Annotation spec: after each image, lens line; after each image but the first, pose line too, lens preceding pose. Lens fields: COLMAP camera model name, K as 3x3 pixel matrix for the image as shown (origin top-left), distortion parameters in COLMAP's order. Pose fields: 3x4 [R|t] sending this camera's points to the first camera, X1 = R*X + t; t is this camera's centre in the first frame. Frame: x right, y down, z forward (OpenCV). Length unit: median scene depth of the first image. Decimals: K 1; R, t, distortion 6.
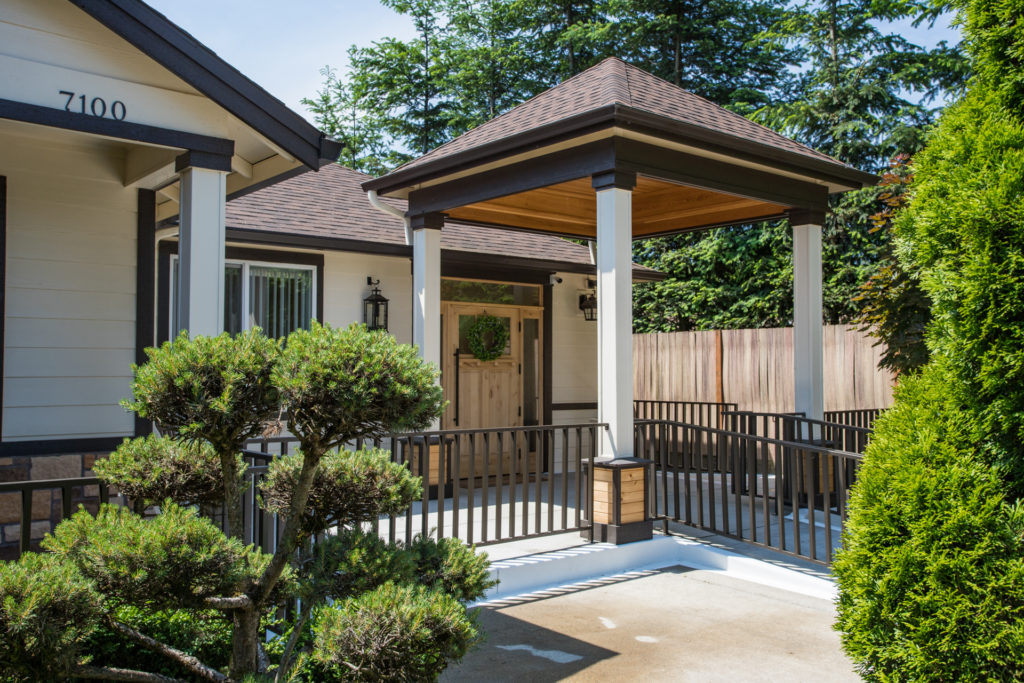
lens RADIAL K [[892.9, 0, 512.0], [0, 892.9, 341.5], [0, 0, 1]] dist [0.017459, 0.005676]
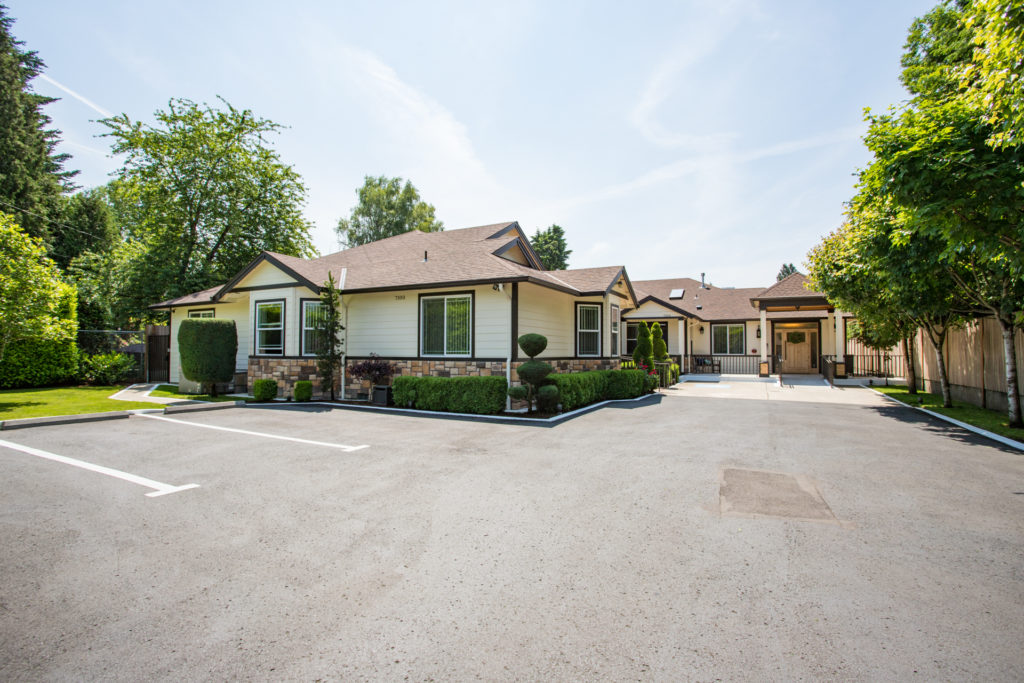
lens RADIAL K [[493.9, 0, 507.5], [0, 493.9, 337.6], [0, 0, 1]] dist [-0.065681, 0.031509]
pose [[0.378065, -0.022471, -0.925506, 1.670602], [0.028285, 0.999519, -0.012714, -0.015597], [0.925347, -0.021371, 0.378519, -1.090049]]
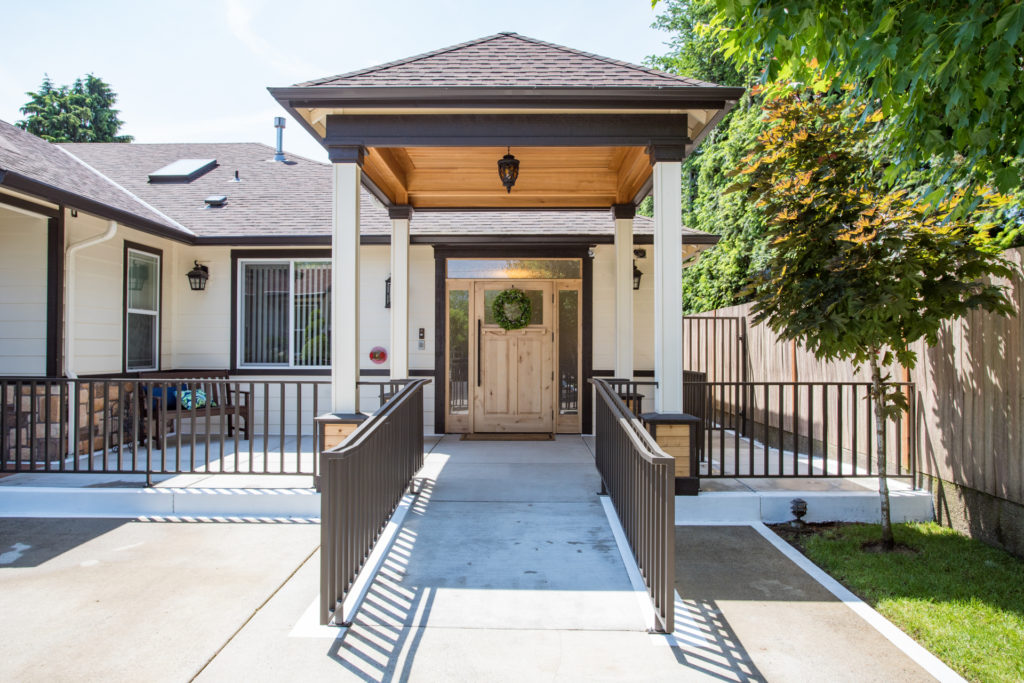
lens RADIAL K [[733.7, 0, 508.8], [0, 733.7, 328.7], [0, 0, 1]] dist [-0.045834, 0.081722]
pose [[0.759481, -0.012235, -0.650414, 0.650880], [0.017227, 0.999851, 0.001307, 0.020821], [0.650301, -0.012197, 0.759579, 0.358280]]
